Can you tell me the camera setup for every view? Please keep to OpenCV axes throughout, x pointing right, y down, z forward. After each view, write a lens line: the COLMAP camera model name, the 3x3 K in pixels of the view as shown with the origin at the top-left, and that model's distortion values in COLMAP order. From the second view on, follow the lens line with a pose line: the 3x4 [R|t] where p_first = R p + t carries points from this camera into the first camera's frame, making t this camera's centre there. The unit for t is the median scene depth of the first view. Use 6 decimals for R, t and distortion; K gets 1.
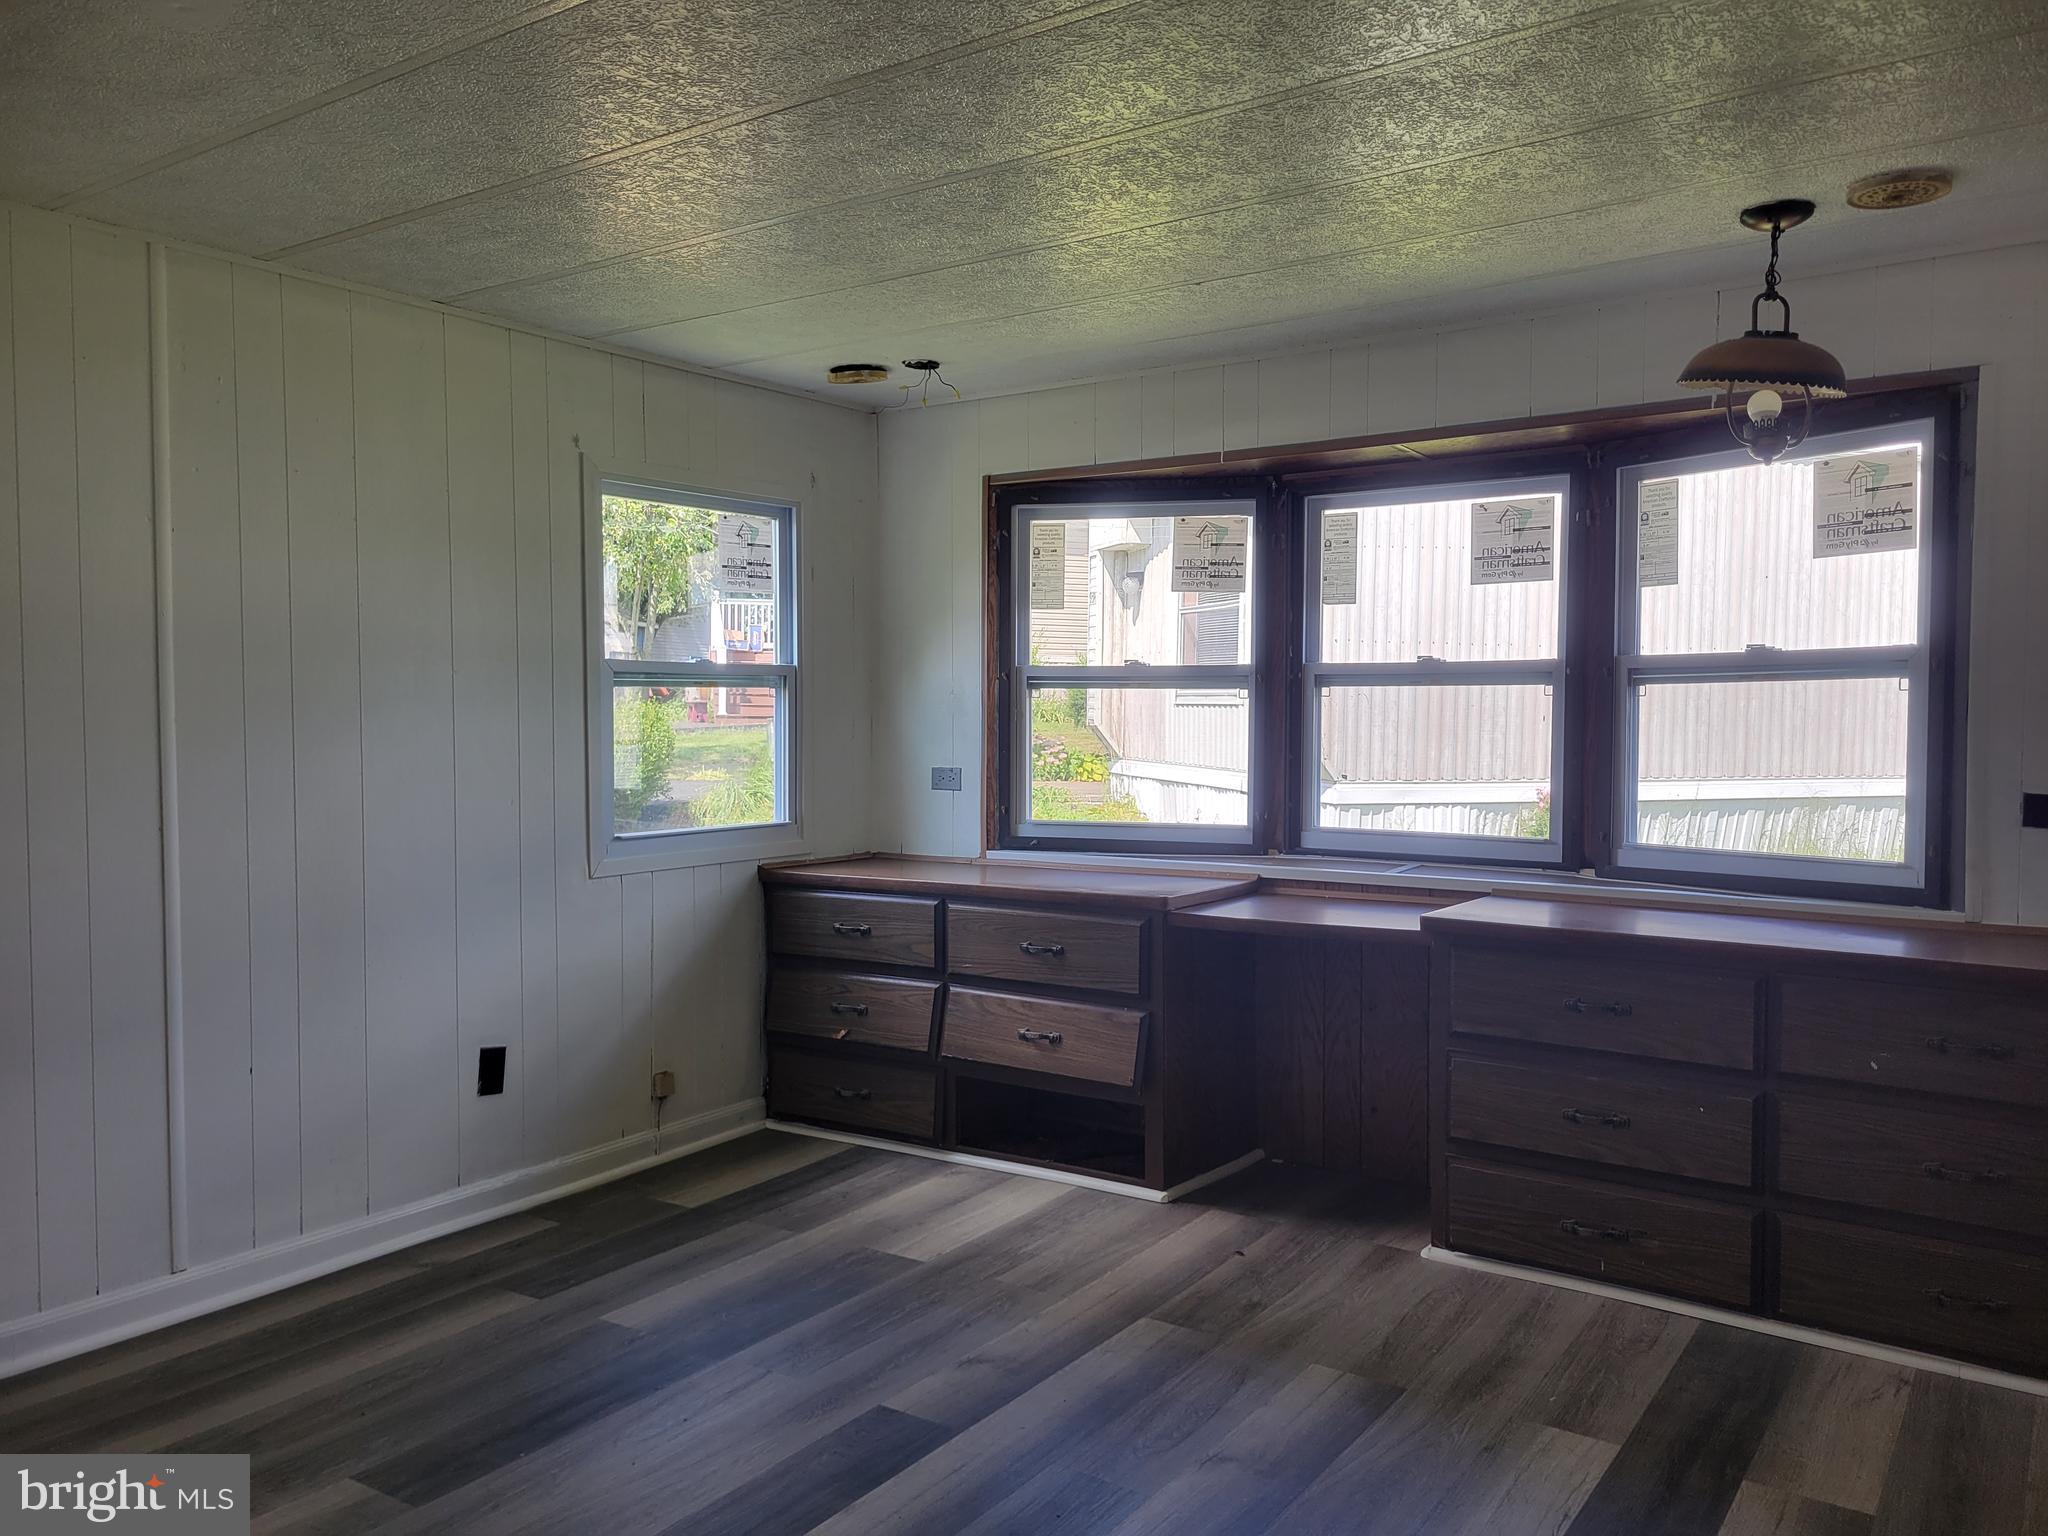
lens RADIAL K [[1532.0, 0, 1036.4], [0, 1532.0, 784.8], [0, 0, 1]] dist [0.069906, -0.056409]
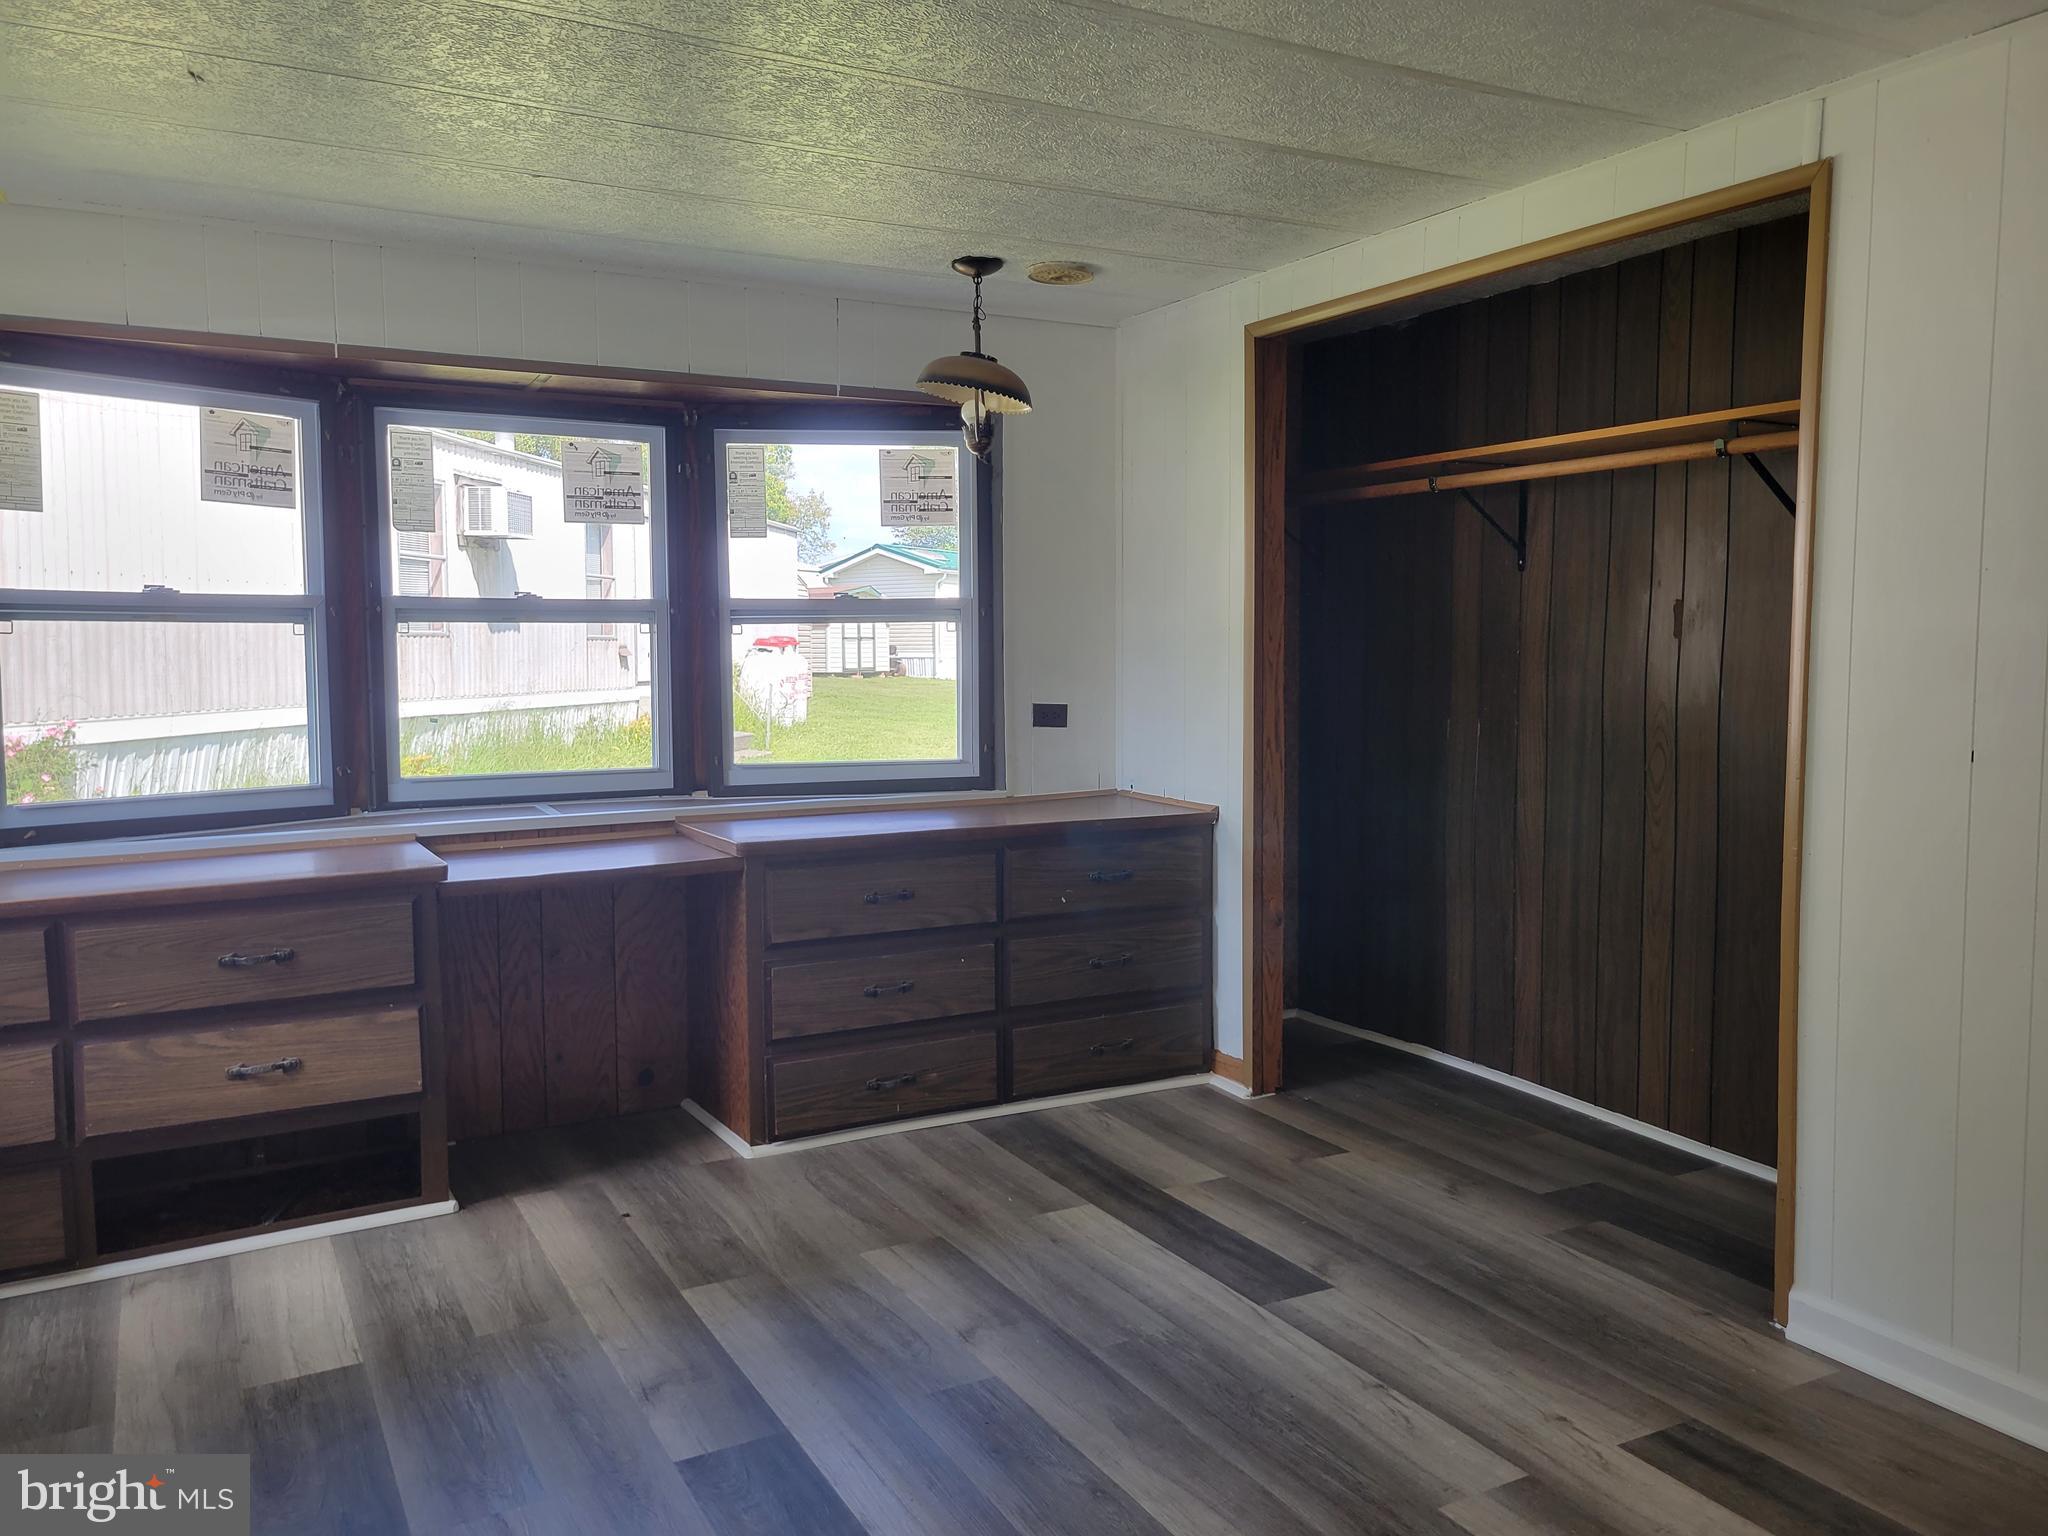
lens RADIAL K [[1534.2, 0, 1024.0], [0, 1534.2, 768.0], [0, 0, 1]] dist [0.008167, 0.005114]
pose [[0.443653, -0.078332, 0.892769, -0.592105], [0.046831, 0.996838, 0.064191, -0.024523], [-0.894974, 0.013331, 0.445918, 0.346558]]
